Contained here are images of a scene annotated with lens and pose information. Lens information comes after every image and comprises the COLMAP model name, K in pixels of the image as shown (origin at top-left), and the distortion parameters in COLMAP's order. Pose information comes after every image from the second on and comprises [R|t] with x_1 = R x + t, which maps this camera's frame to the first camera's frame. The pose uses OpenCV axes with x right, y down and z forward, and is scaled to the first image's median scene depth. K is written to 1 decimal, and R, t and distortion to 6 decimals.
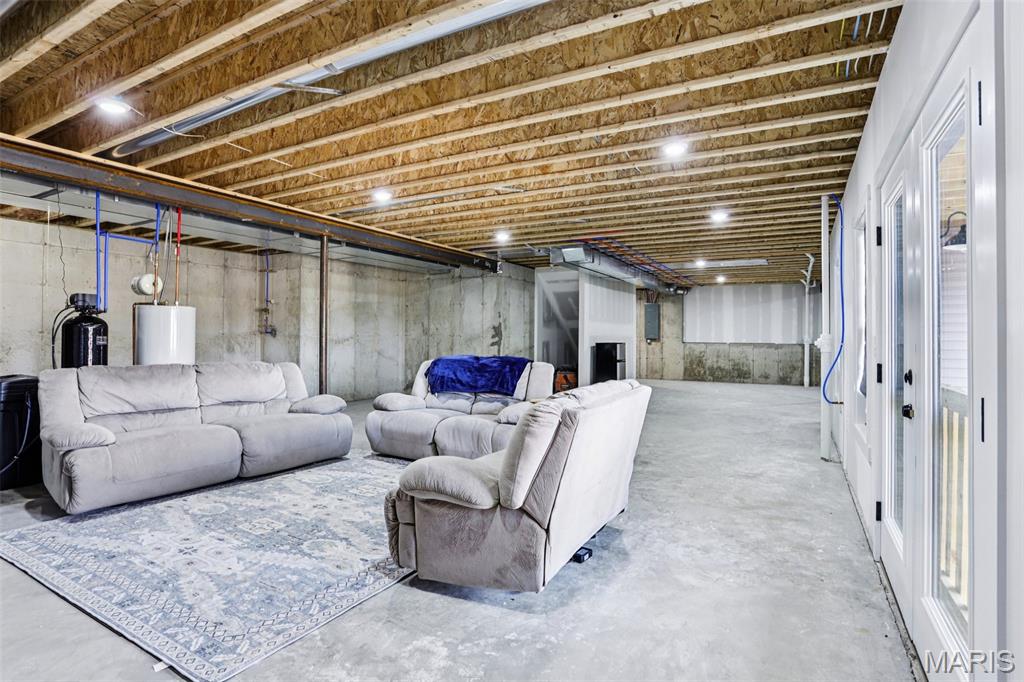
lens RADIAL K [[520.0, 0, 504.0], [0, 520.0, 338.8], [0, 0, 1]] dist [-0.076520, 0.037042]
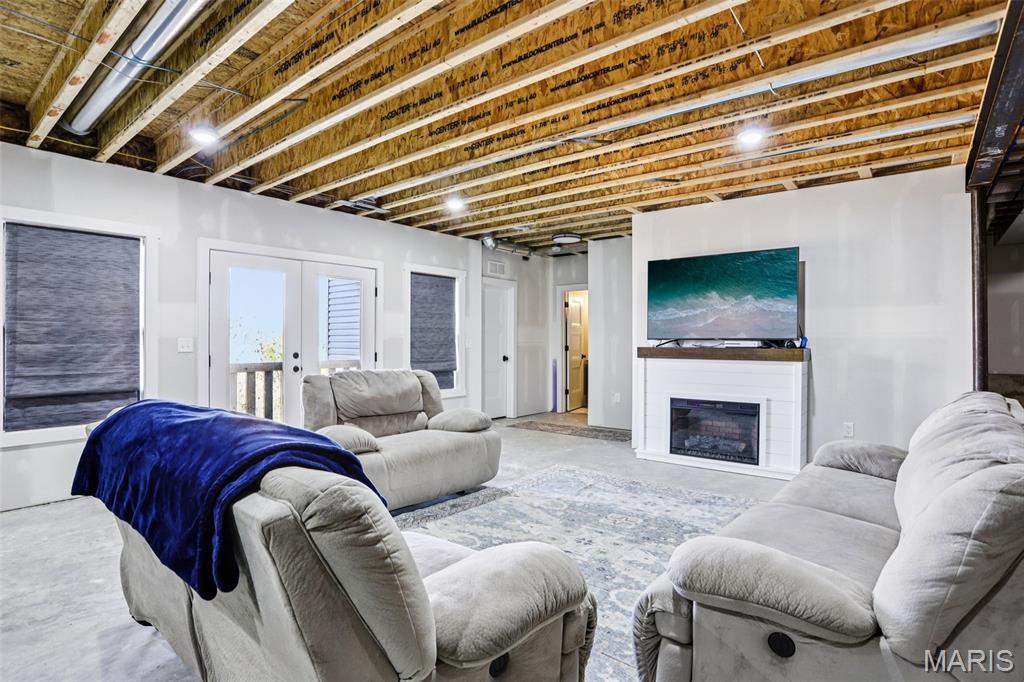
lens RADIAL K [[520.0, 0, 504.0], [0, 520.0, 338.8], [0, 0, 1]] dist [-0.076520, 0.037042]
pose [[-0.985235, -0.002452, 0.171189, -0.437325], [-0.002010, 0.999994, 0.002755, -0.014652], [-0.171195, 0.002370, -0.985234, 2.190285]]
